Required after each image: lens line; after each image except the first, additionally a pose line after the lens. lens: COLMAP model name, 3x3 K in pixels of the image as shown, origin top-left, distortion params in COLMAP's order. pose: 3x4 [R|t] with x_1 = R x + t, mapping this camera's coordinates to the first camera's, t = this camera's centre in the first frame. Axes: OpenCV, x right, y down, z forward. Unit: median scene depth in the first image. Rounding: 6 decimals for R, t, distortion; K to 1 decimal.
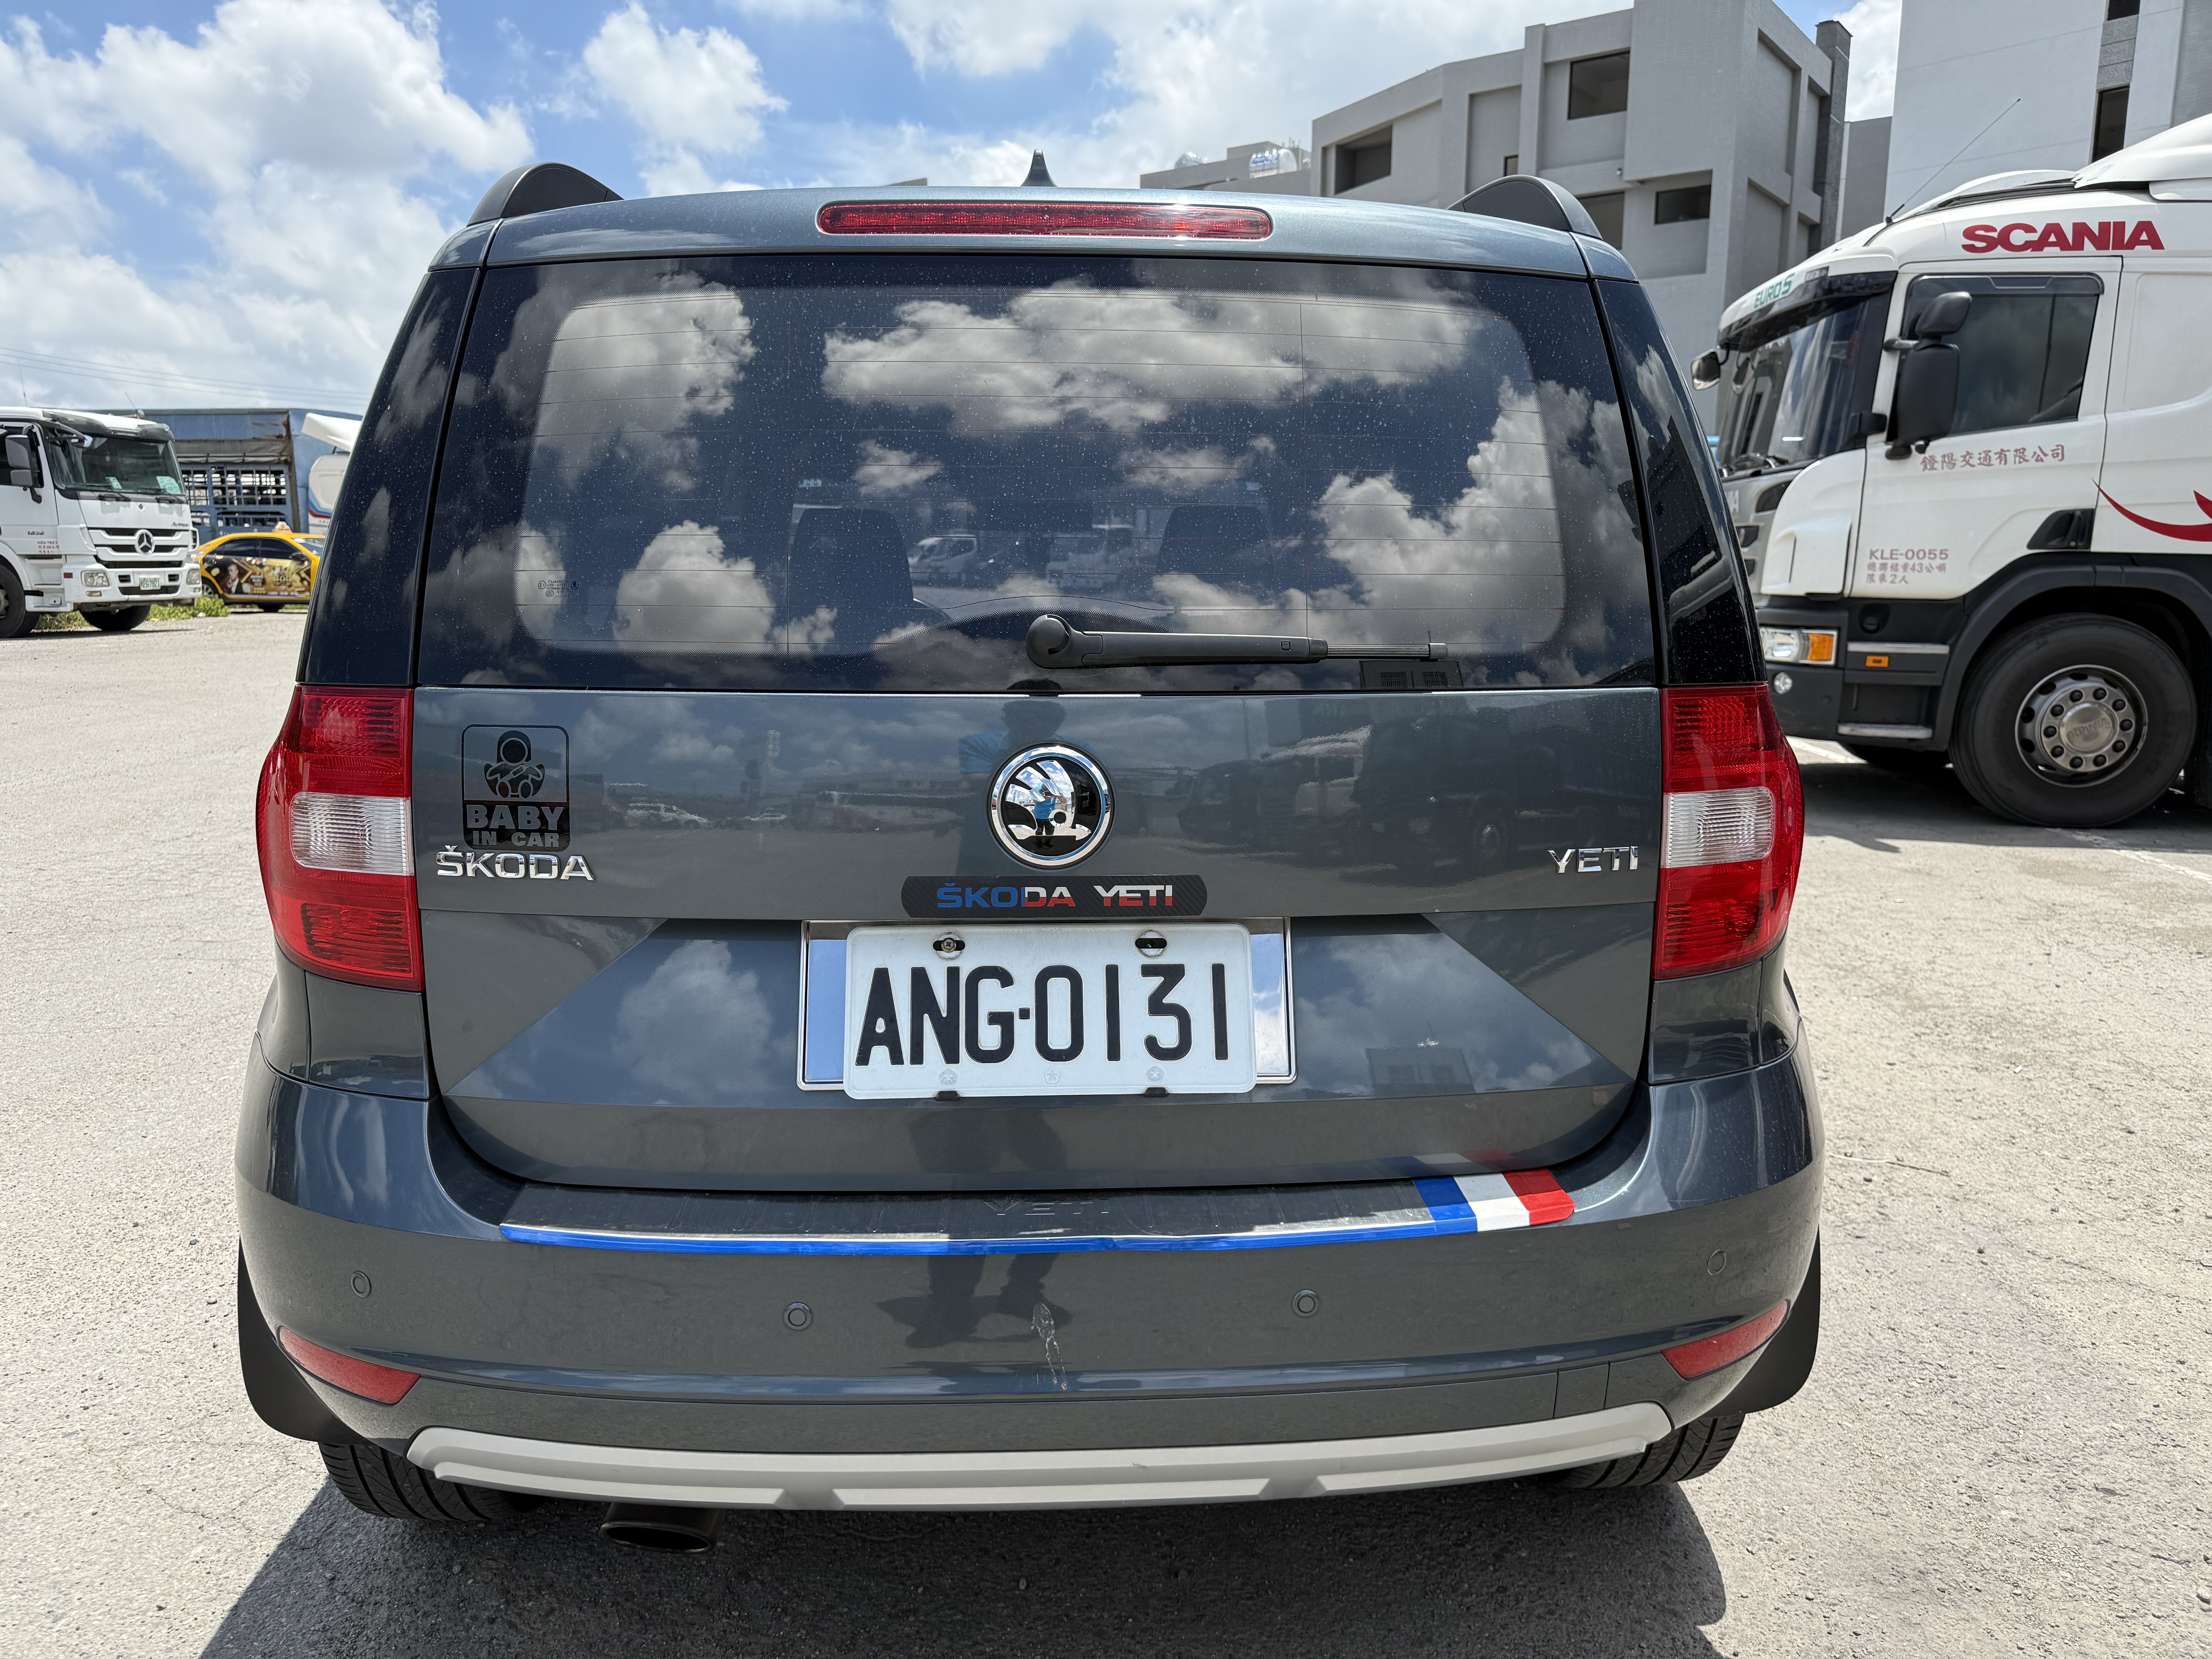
lens RADIAL K [[1574.8, 0, 1106.0], [0, 1574.8, 829.5], [0, 0, 1]] dist [0.001415, -0.000837]
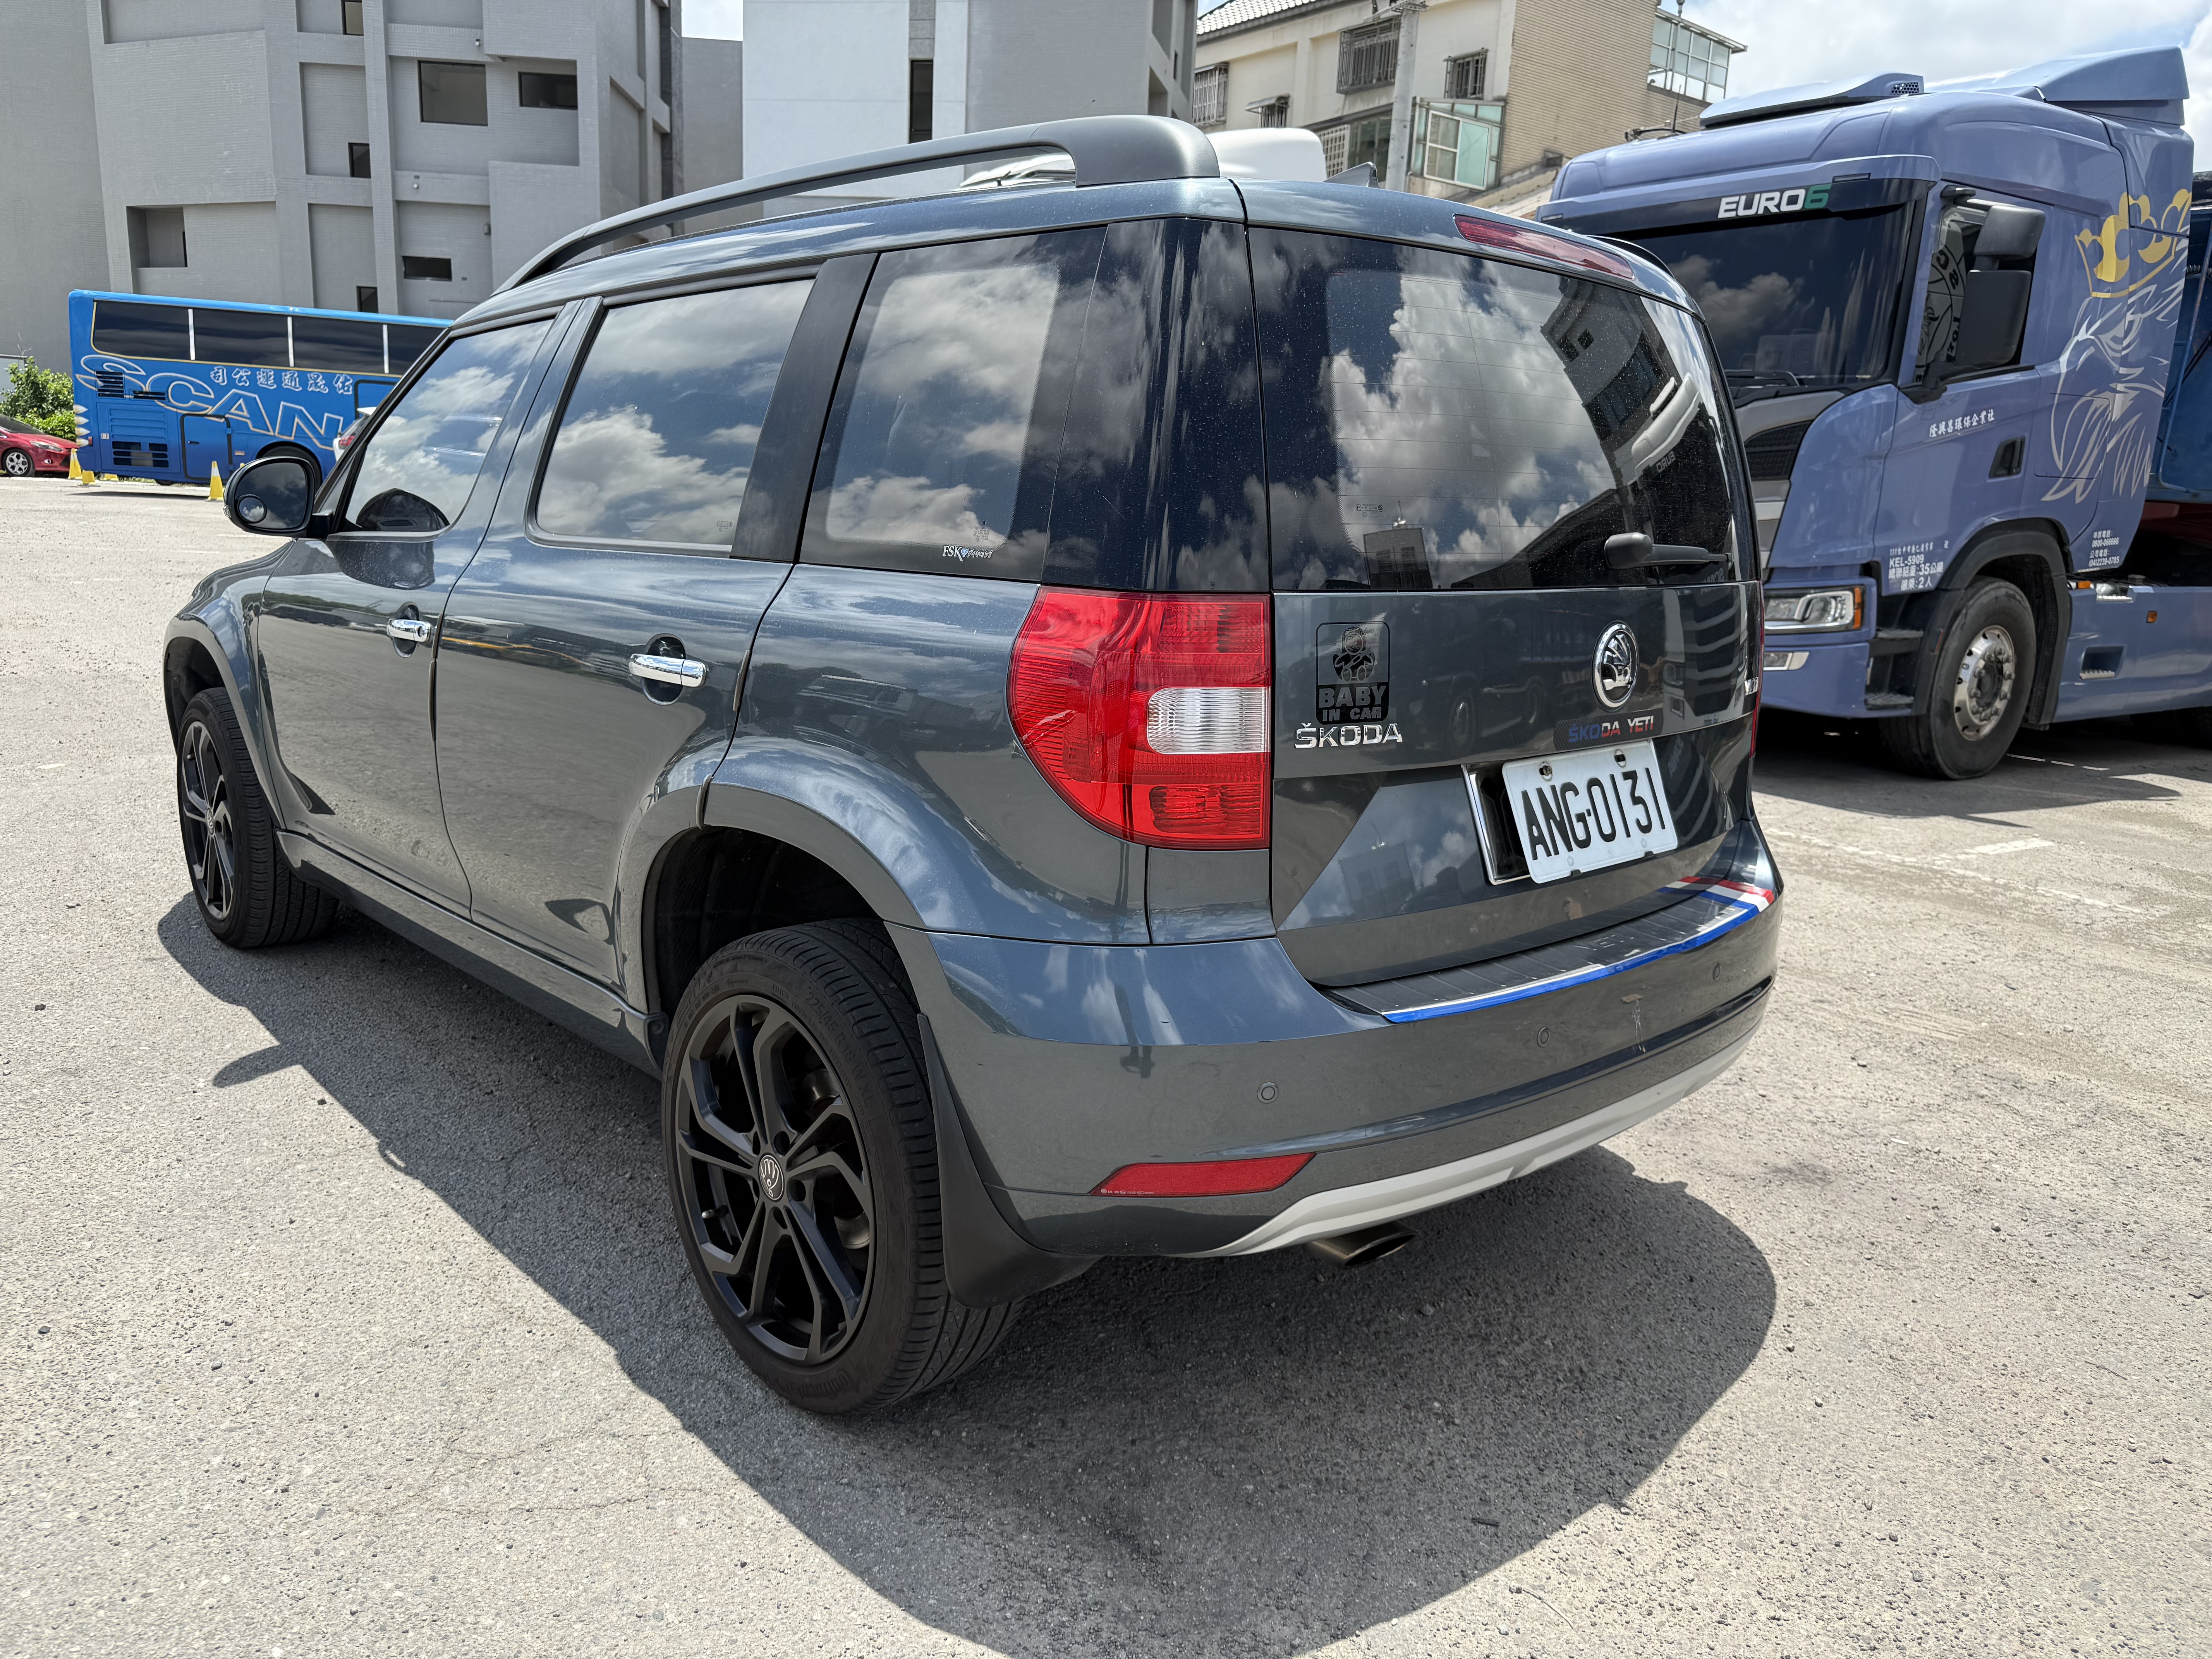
lens RADIAL K [[1574.8, 0, 1106.0], [0, 1574.8, 829.5], [0, 0, 1]] dist [0.001415, -0.000837]
pose [[0.763358, -0.110739, 0.636413, -1.305675], [0.069060, 0.993540, 0.090046, -0.028157], [-0.642273, -0.024787, 0.766075, 0.176142]]
